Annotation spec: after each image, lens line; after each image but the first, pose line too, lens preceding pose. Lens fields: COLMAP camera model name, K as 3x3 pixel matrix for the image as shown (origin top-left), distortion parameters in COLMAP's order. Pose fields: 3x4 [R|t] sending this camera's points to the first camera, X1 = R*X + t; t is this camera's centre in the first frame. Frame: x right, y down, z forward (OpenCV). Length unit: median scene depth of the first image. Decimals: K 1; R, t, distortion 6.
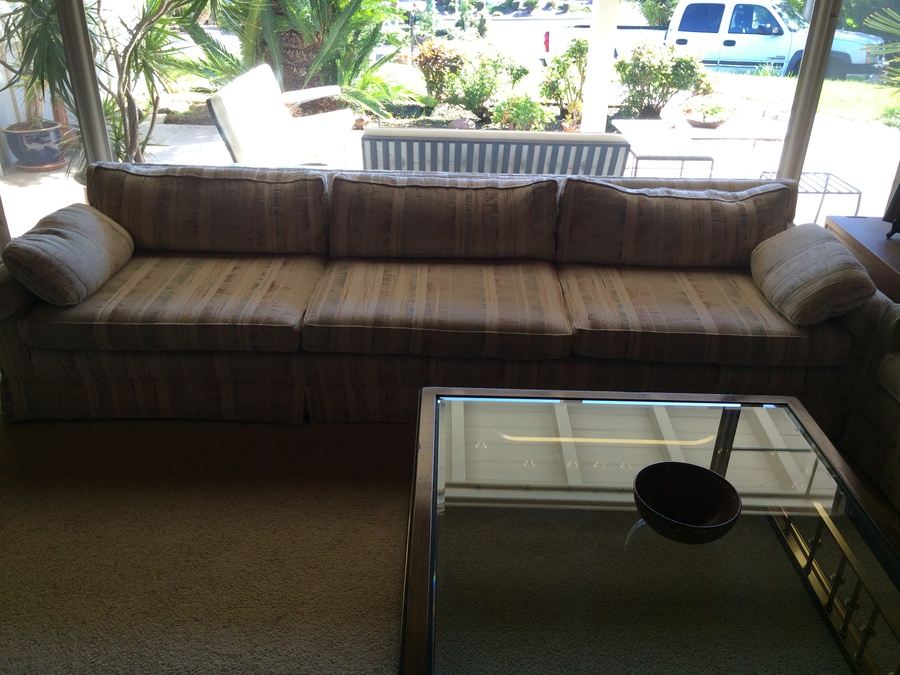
lens RADIAL K [[773.8, 0, 449.0], [0, 773.8, 335.3], [0, 0, 1]] dist [0.067672, -0.090179]
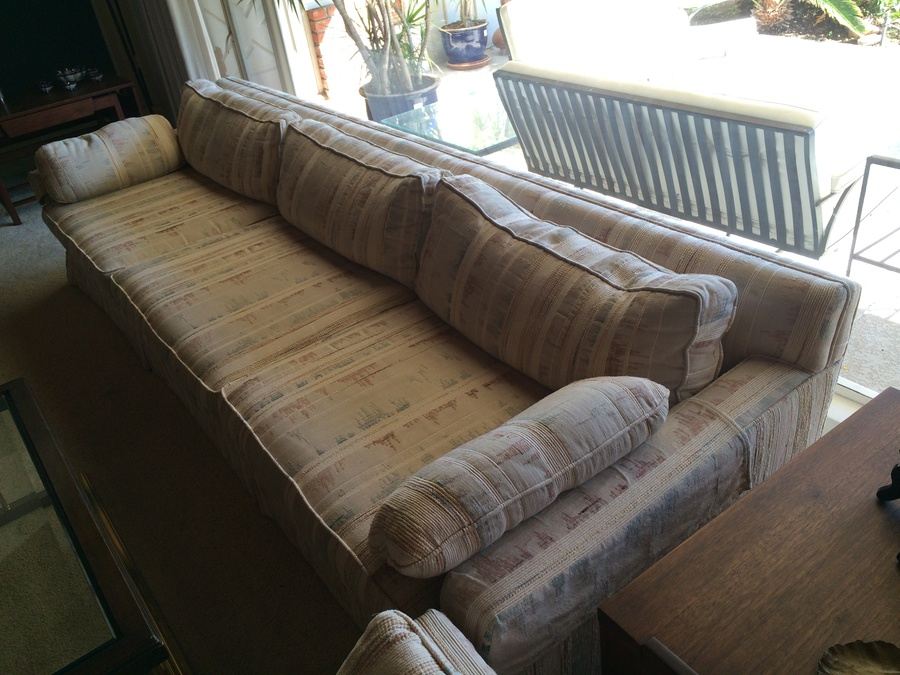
lens RADIAL K [[773.8, 0, 449.8], [0, 773.8, 338.9], [0, 0, 1]] dist [0.067672, -0.090179]
pose [[0.592528, 0.347265, -0.726855, 0.685486], [-0.236241, 0.937545, 0.255343, -0.245470], [0.770130, 0.020415, 0.637560, 0.593269]]
